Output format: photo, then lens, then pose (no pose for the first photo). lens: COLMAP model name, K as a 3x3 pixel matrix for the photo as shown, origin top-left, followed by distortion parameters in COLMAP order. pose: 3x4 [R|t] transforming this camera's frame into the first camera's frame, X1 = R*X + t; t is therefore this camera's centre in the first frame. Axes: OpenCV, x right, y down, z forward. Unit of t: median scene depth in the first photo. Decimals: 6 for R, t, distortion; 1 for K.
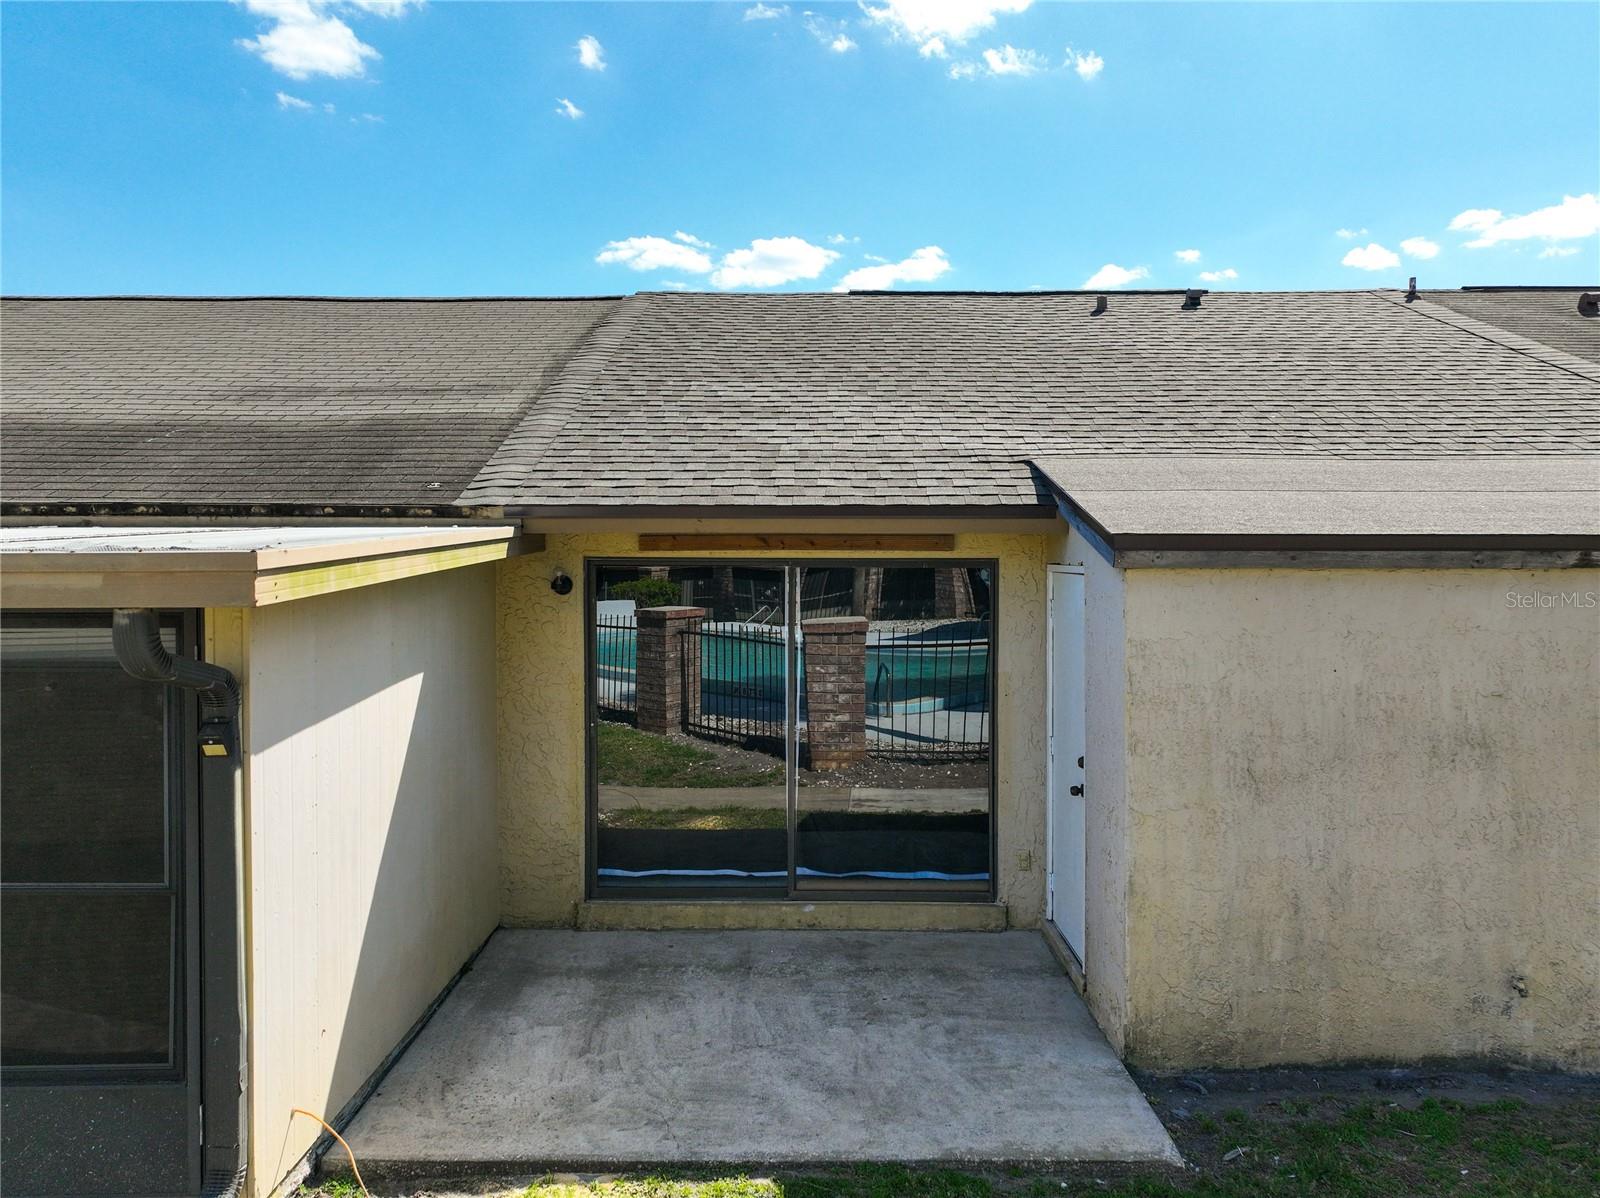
lens RADIAL K [[1122.7, 0, 792.6], [0, 1122.7, 546.0], [0, 0, 1]] dist [0.004597, 0.001498]
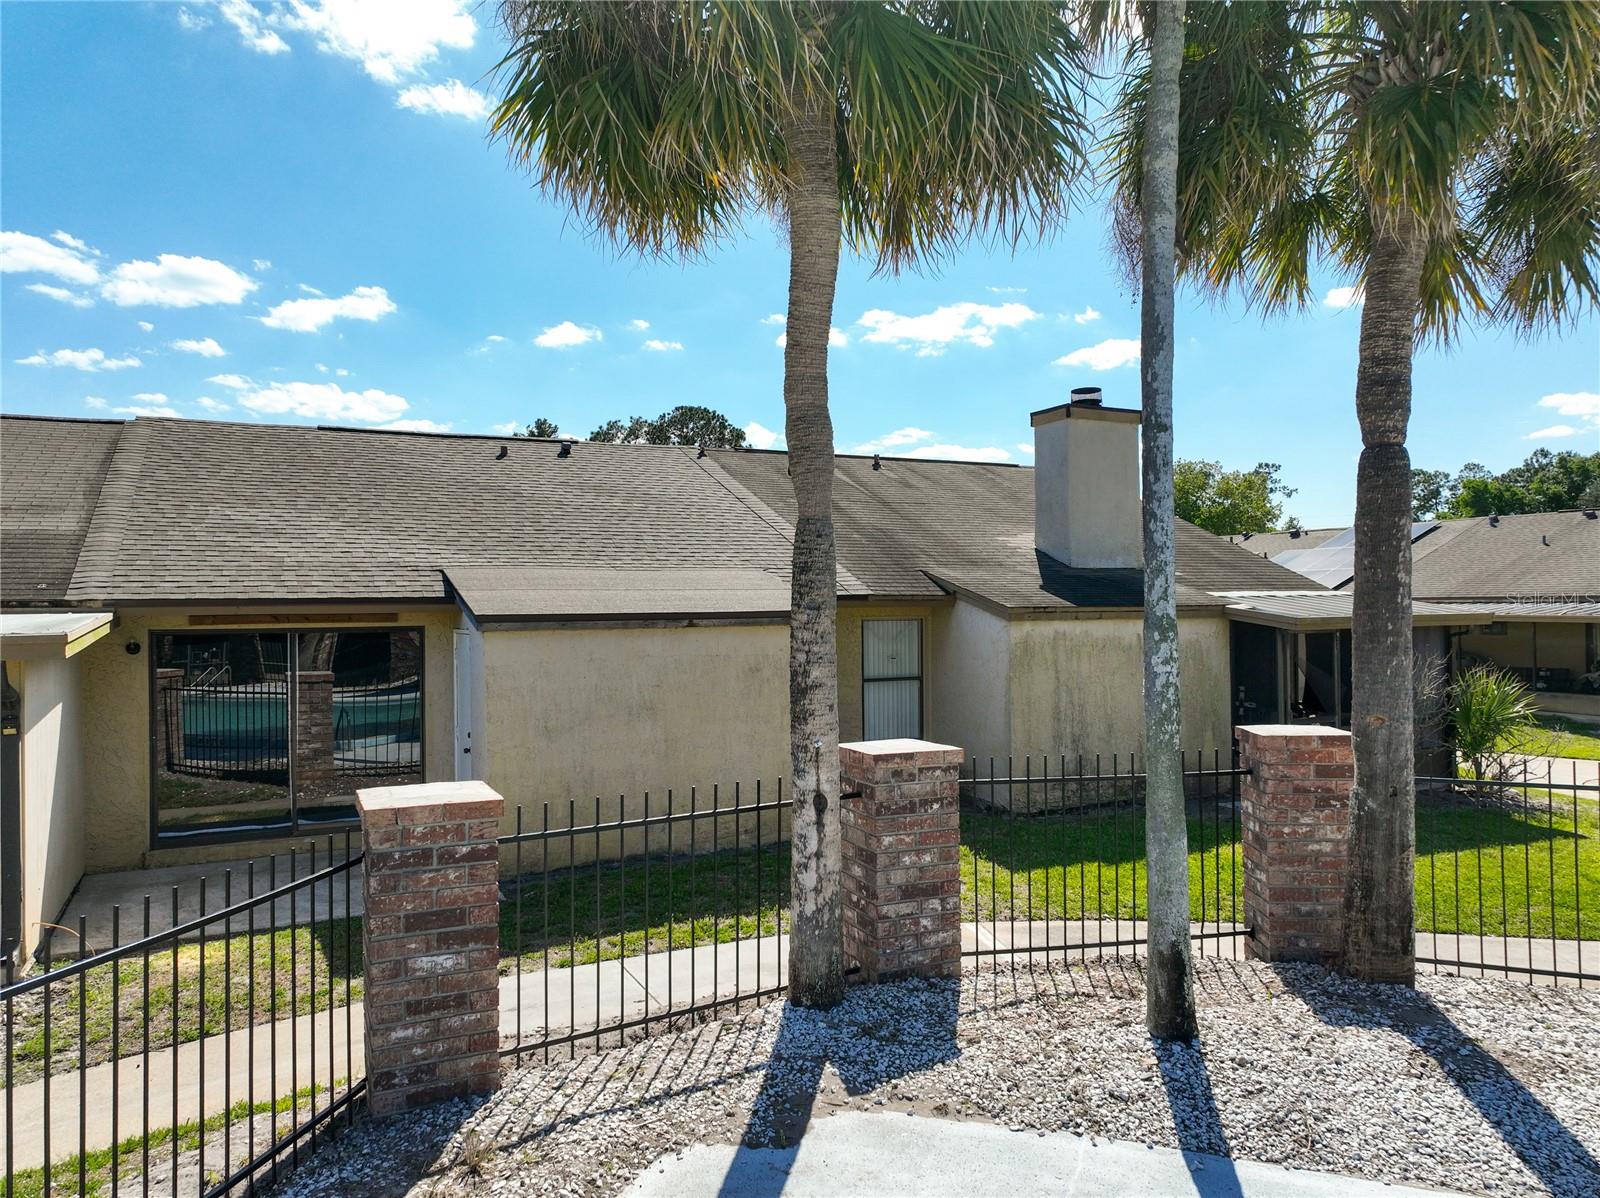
lens RADIAL K [[1124.5, 0, 800.0], [0, 1124.5, 599.0], [0, 0, 1]] dist [0.001540, -0.000870]
pose [[0.888577, -0.007490, 0.458666, -0.096782], [0.008899, 0.999960, -0.000912, -0.023698], [-0.458641, 0.004892, 0.888608, -0.801715]]
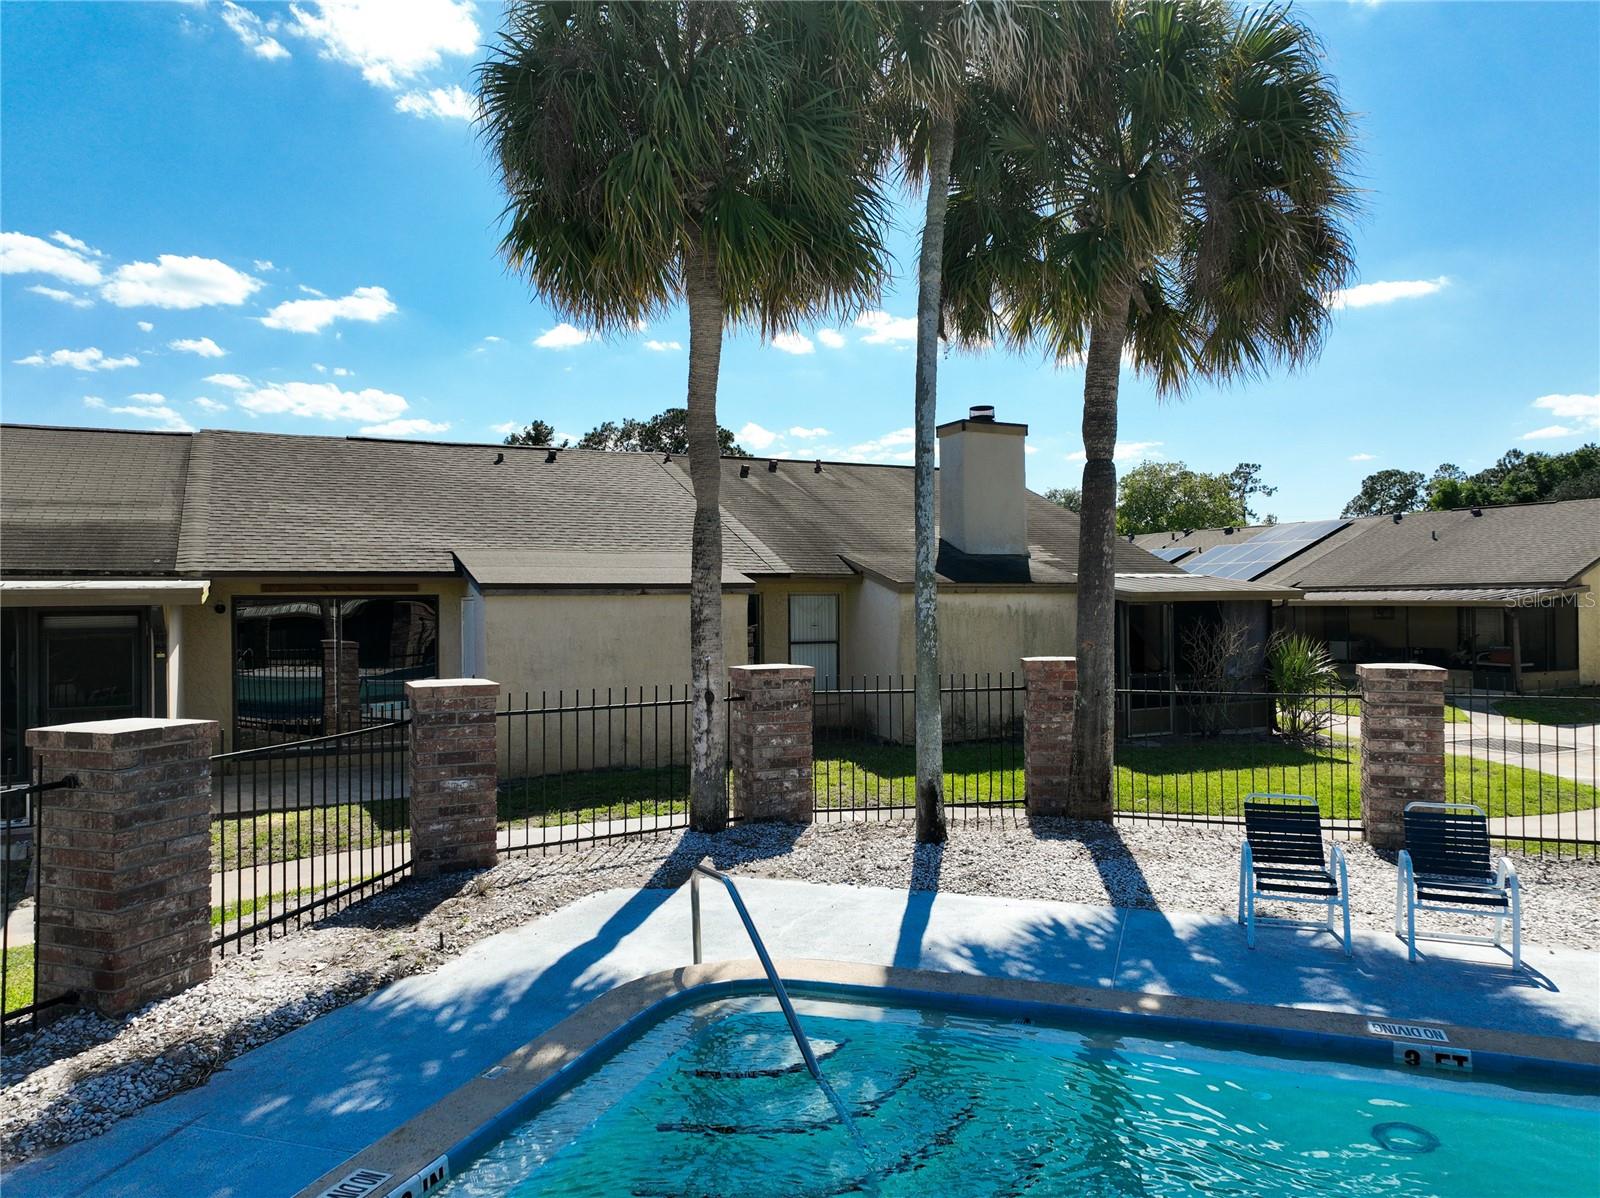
lens RADIAL K [[1135.5, 0, 806.3], [0, 1135.5, 595.6], [0, 0, 1]] dist [0.004414, 0.003655]
pose [[0.886089, -0.005570, 0.463481, -0.215837], [0.008593, 0.999953, -0.004410, 0.028413], [-0.463435, 0.007891, 0.886096, -1.338552]]
